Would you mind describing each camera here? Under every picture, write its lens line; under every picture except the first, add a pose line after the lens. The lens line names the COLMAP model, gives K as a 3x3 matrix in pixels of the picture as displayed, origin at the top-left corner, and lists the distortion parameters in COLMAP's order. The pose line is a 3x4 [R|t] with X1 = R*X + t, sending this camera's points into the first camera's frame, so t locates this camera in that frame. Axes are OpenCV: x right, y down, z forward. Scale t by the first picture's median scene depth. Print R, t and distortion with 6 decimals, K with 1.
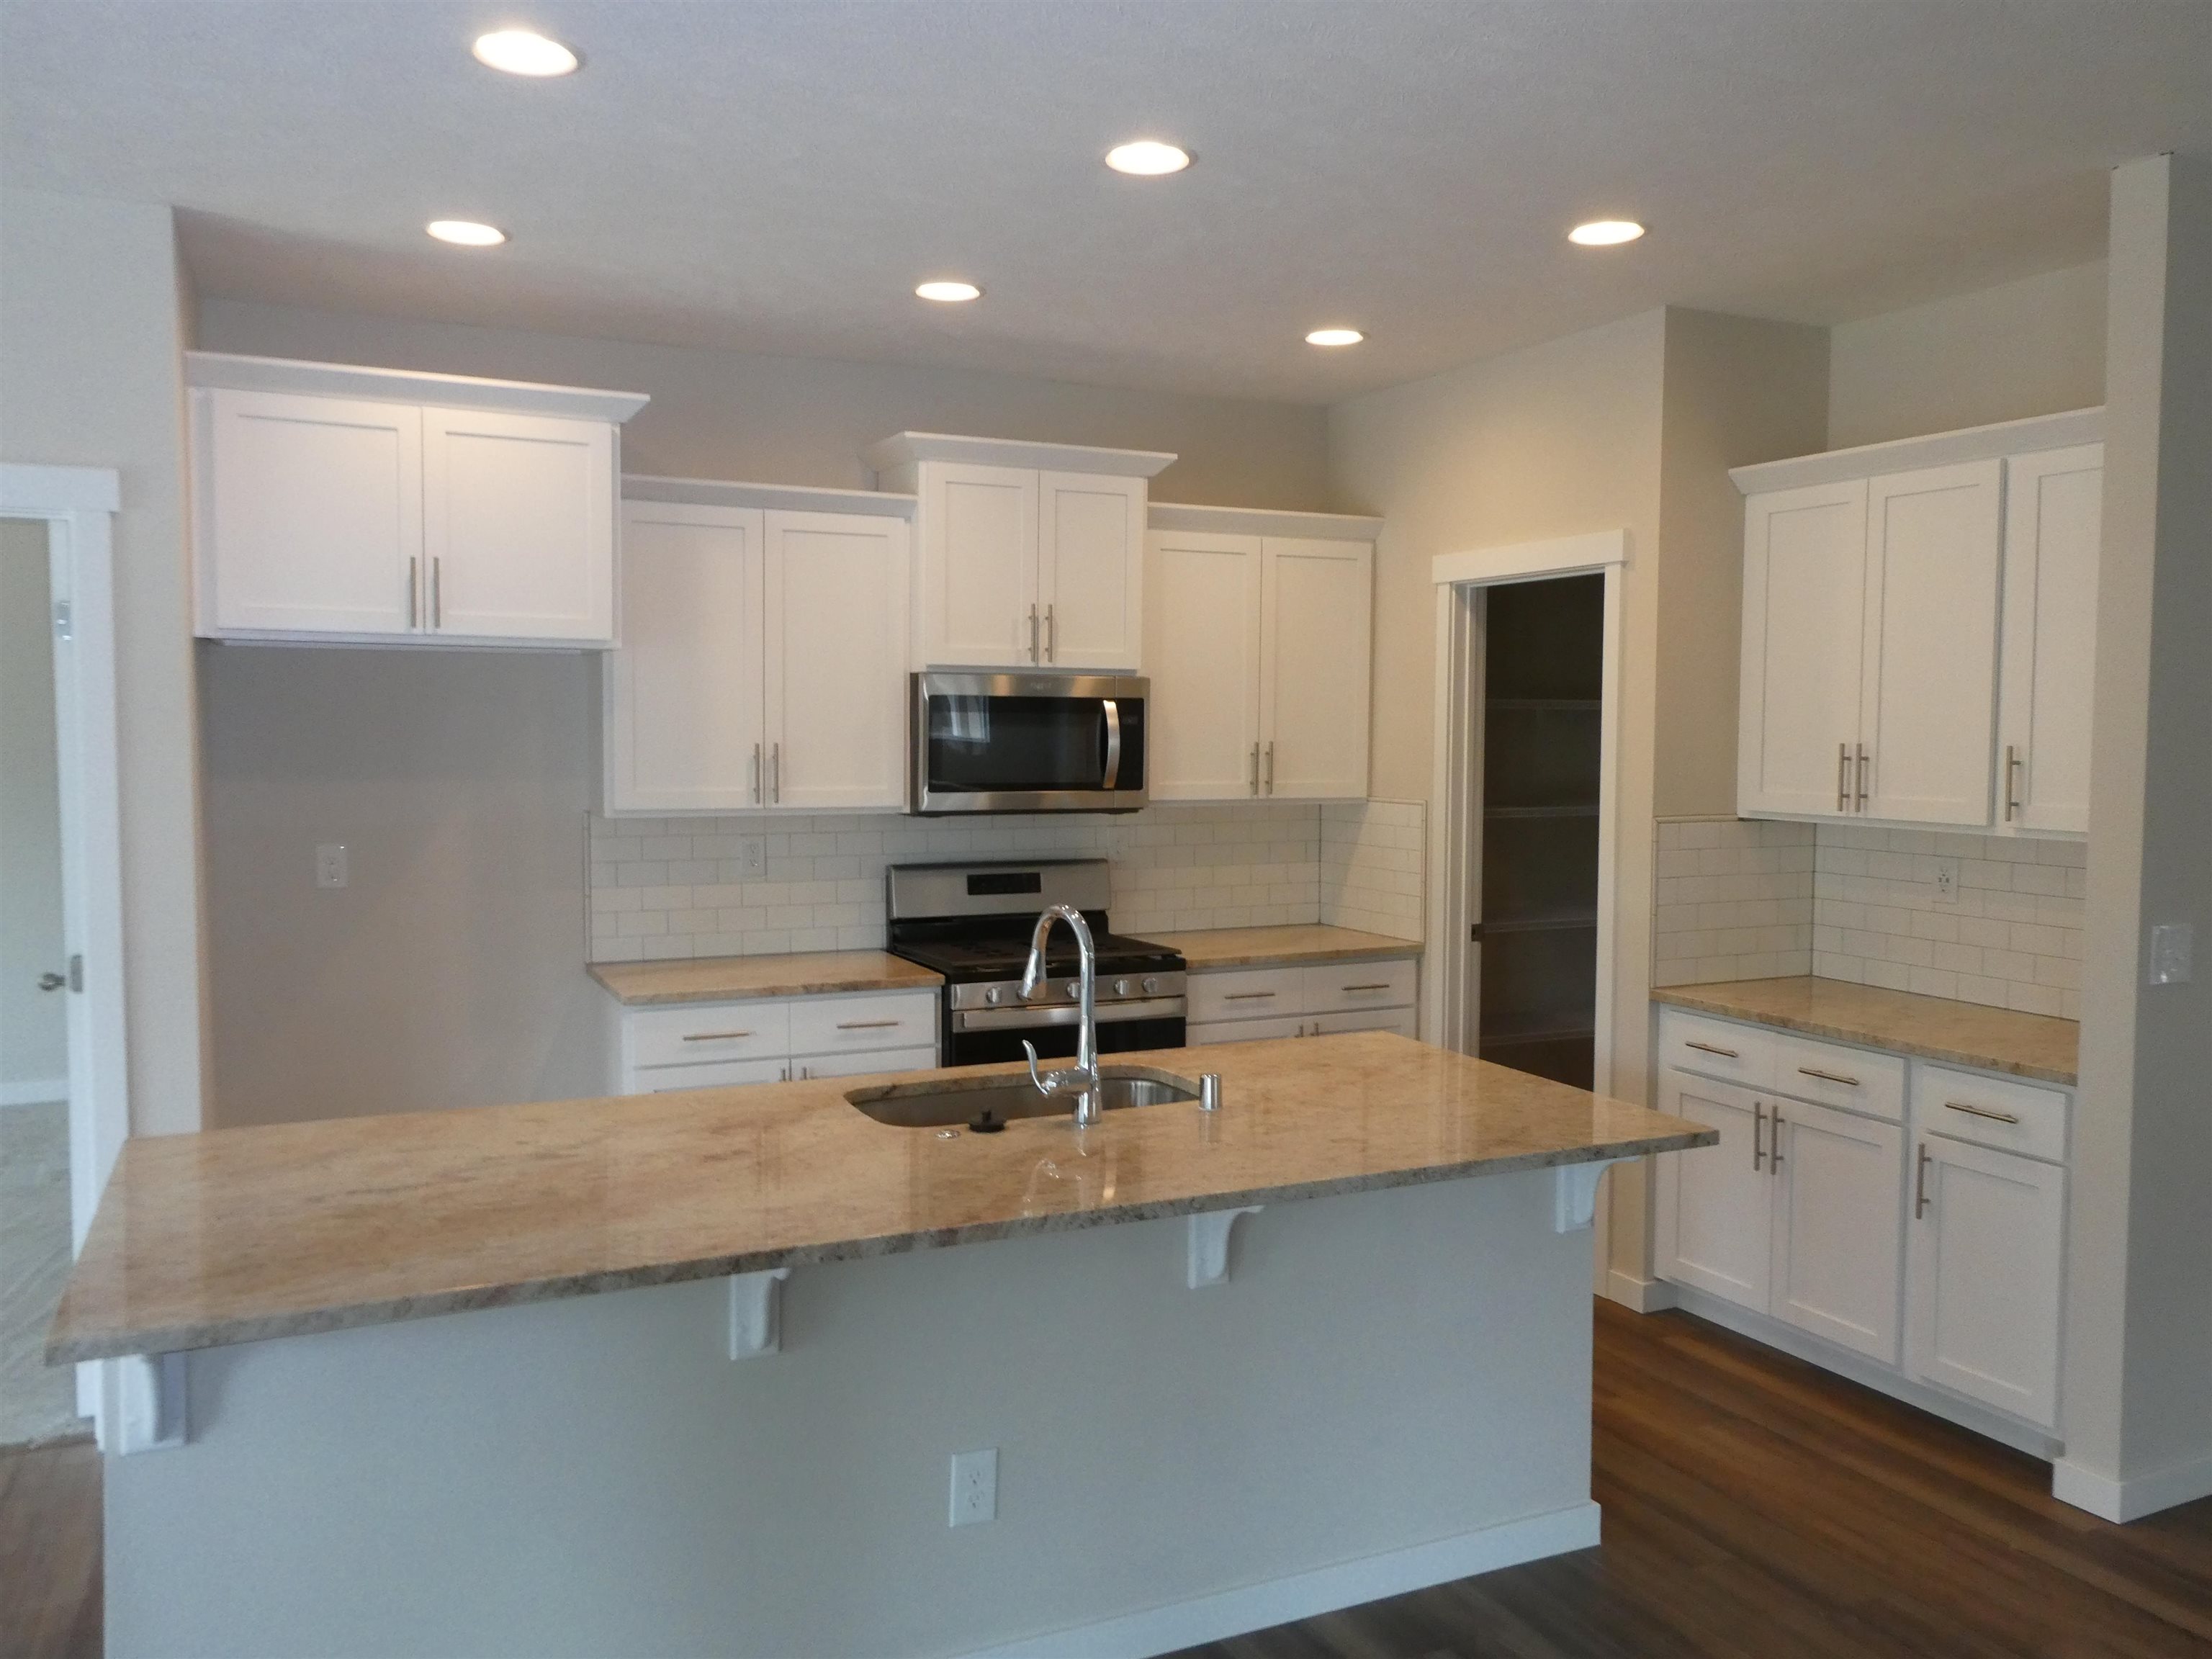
lens RADIAL K [[1685.8, 0, 1106.0], [0, 1685.8, 829.5], [0, 0, 1]] dist [0.005877, -0.004296]
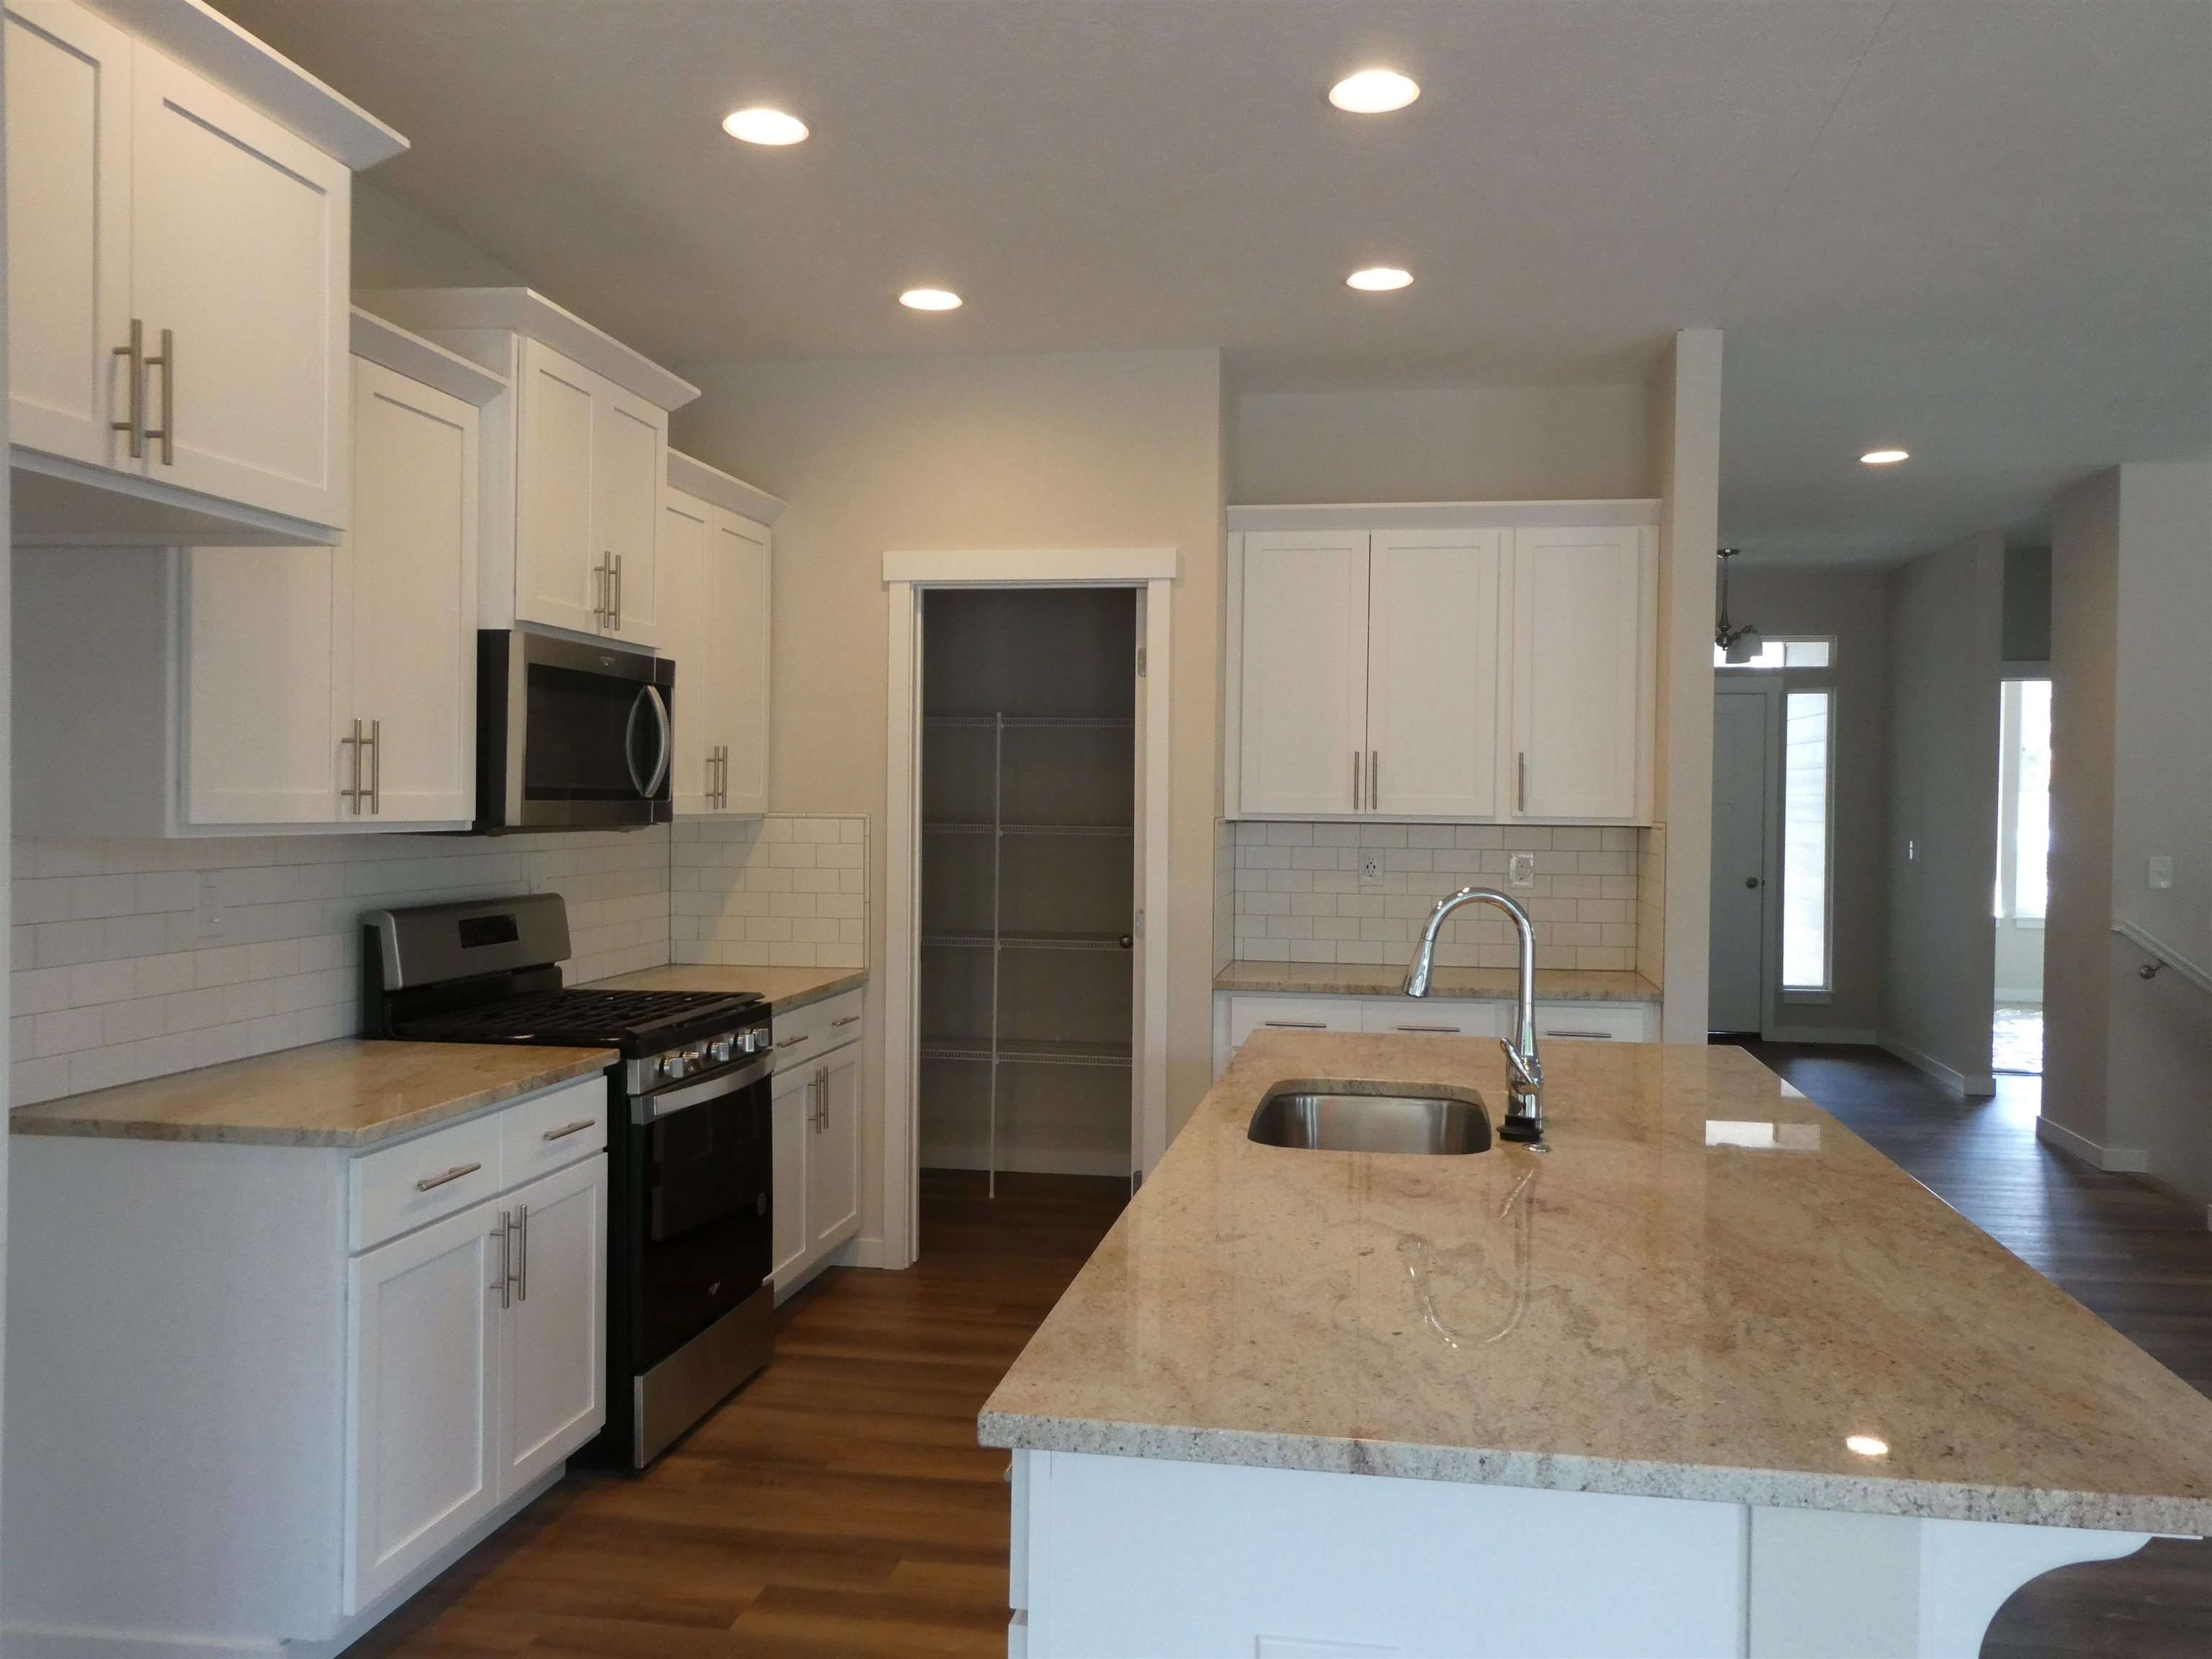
lens RADIAL K [[1727.2, 0, 1106.0], [0, 1727.2, 829.5], [0, 0, 1]] dist [0.003286, 0.002621]
pose [[0.585016, -0.013569, 0.810908, -0.570560], [0.042105, 0.999020, -0.013659, 0.011252], [-0.809928, 0.042134, 0.585014, 0.391888]]
